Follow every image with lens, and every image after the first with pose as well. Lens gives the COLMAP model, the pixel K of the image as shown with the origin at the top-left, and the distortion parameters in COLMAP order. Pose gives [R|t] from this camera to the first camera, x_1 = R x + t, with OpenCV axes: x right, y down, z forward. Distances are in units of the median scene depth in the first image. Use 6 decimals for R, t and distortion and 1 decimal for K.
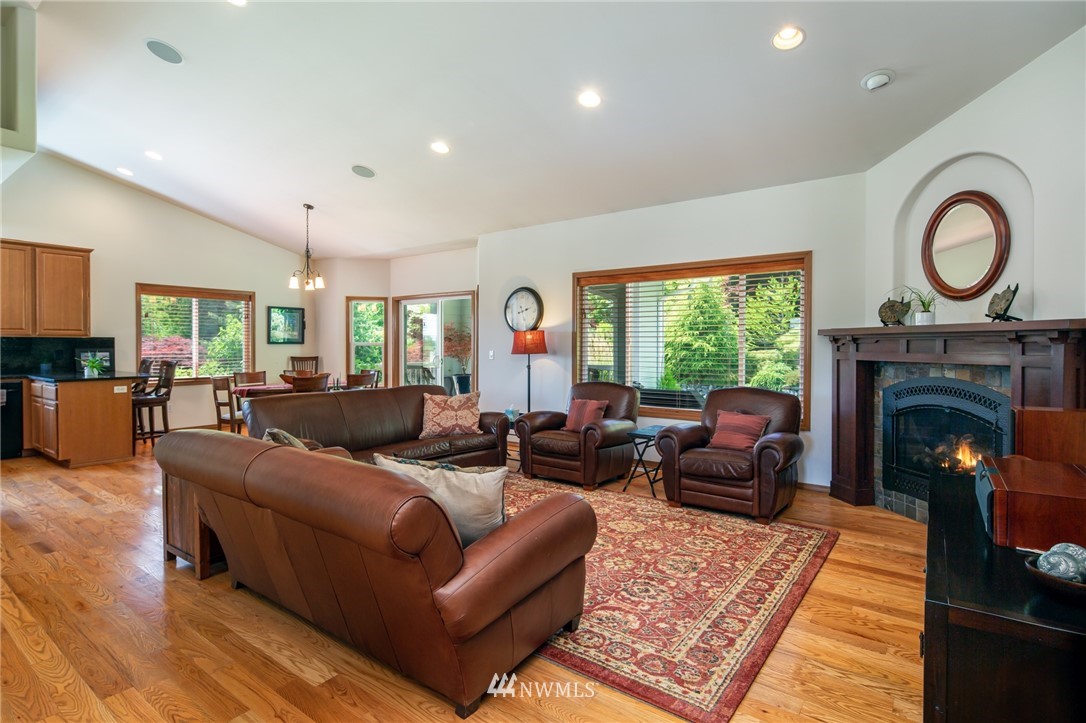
lens RADIAL K [[543.1, 0, 542.4], [0, 543.1, 348.4], [0, 0, 1]] dist [0.001890, 0.000164]
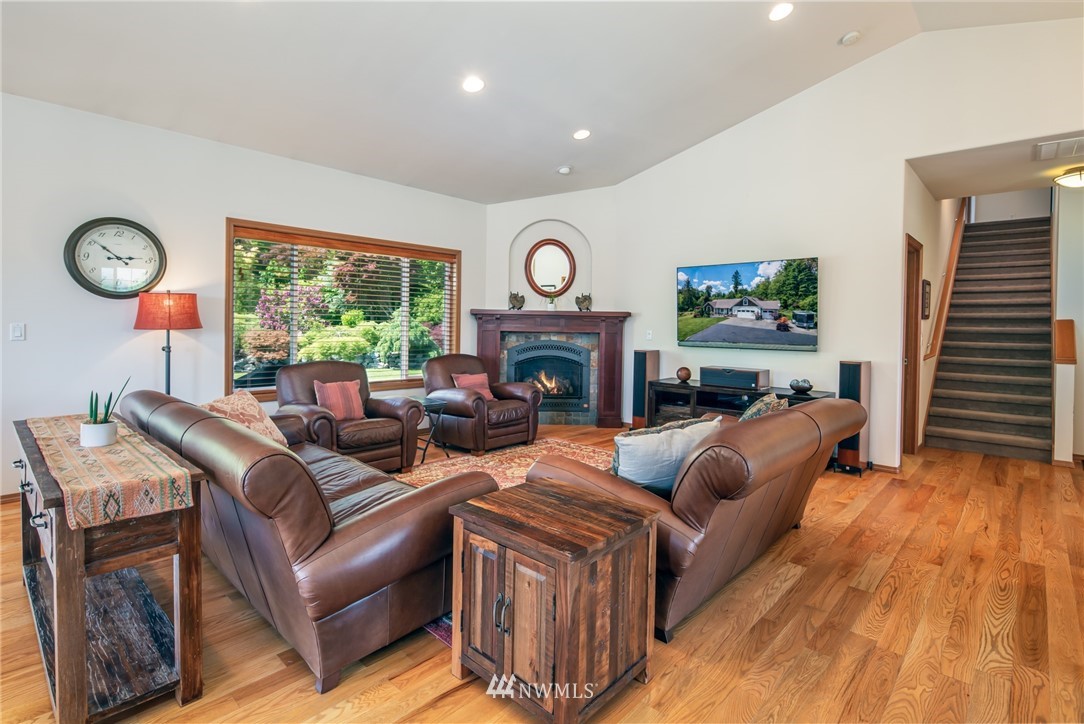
lens RADIAL K [[533.4, 0, 535.7], [0, 533.4, 325.4], [0, 0, 1]] dist [0.001422, 0.000065]
pose [[0.108324, -0.002578, 0.994112, -0.910748], [-0.009573, 0.999948, 0.003636, -0.000726], [-0.994070, -0.009911, 0.108294, 0.760874]]
